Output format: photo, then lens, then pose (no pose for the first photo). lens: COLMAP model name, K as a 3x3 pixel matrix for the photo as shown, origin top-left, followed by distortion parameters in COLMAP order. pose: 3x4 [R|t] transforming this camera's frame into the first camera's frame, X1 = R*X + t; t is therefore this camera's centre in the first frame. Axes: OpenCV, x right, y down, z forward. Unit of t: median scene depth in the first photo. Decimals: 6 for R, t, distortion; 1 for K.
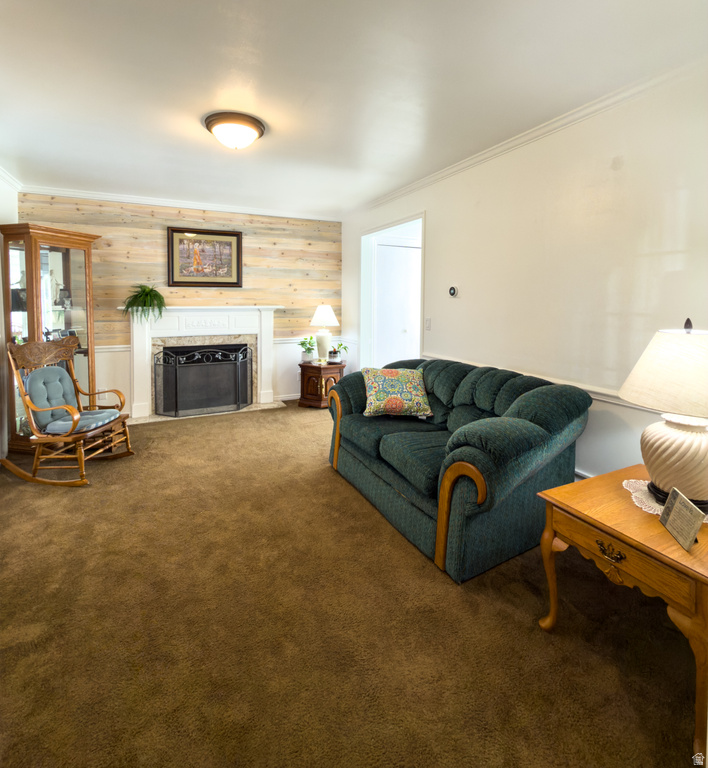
lens RADIAL K [[386.3, 0, 342.7], [0, 386.3, 307.3], [0, 0, 1]] dist [0.001309, -0.000651]
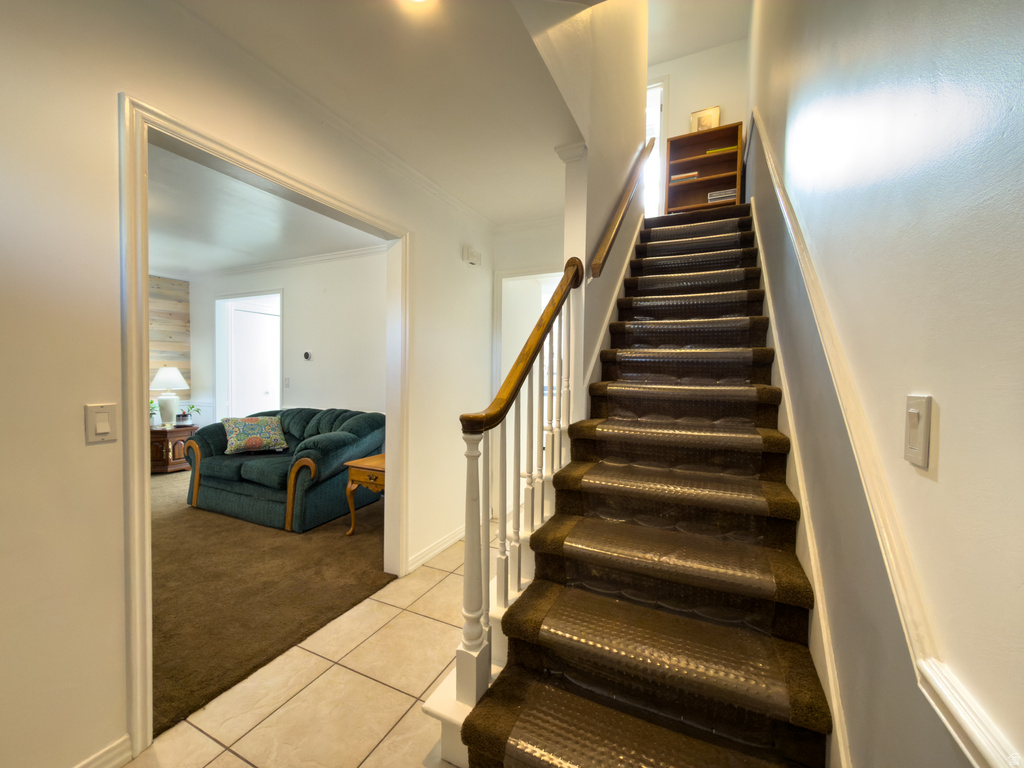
lens RADIAL K [[411.4, 0, 512.0], [0, 411.4, 384.0], [0, 0, 1]] dist [-0.000057, 0.000089]
pose [[0.772890, -0.012442, 0.634418, -0.065586], [0.004043, 0.999884, 0.014685, 0.042153], [-0.634527, -0.008785, 0.772851, -0.569943]]
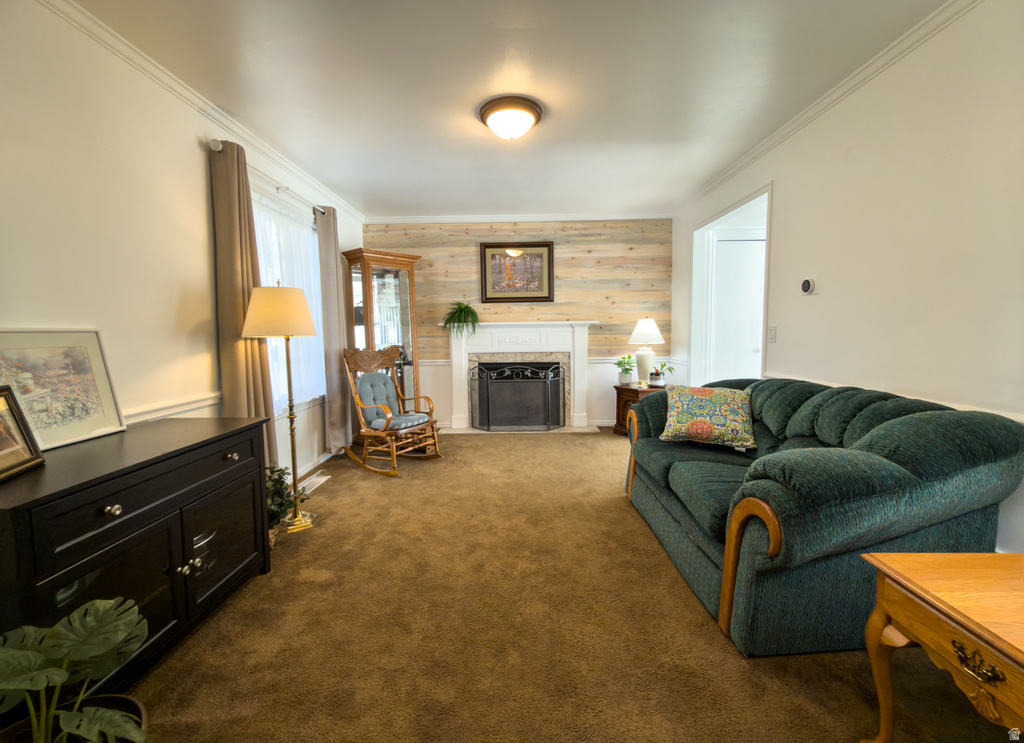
lens RADIAL K [[419.1, 0, 512.7], [0, 419.1, 358.5], [0, 0, 1]] dist [0.000539, 0.000372]
pose [[0.902557, 0.014809, -0.430316, 0.150314], [0.006798, 0.998794, 0.048630, 0.060630], [0.430517, -0.046817, 0.901367, 0.064027]]
